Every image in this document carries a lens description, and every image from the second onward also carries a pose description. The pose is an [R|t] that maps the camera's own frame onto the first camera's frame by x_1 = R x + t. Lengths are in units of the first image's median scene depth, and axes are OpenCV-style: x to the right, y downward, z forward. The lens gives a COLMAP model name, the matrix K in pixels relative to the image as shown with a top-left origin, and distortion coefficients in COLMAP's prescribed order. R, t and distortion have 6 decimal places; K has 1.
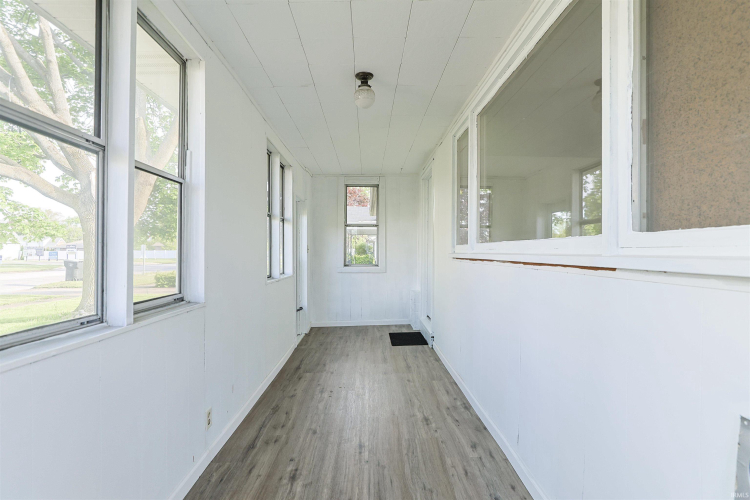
lens RADIAL K [[362.7, 0, 376.5], [0, 362.7, 245.1], [0, 0, 1]] dist [-0.006113, 0.000127]
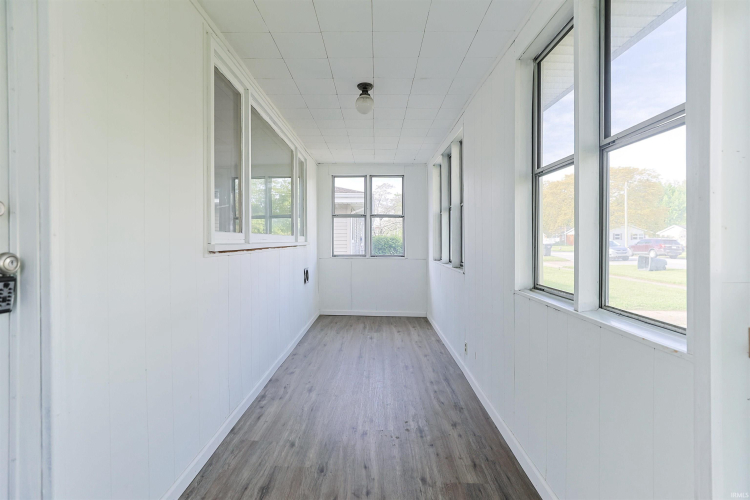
lens RADIAL K [[362.7, 0, 376.5], [0, 362.7, 245.1], [0, 0, 1]] dist [-0.006113, 0.000127]
pose [[-0.999686, 0.000814, 0.025029, -0.088018], [0.000727, 0.999994, -0.003496, 0.031424], [-0.025032, -0.003477, -0.999681, 1.923898]]
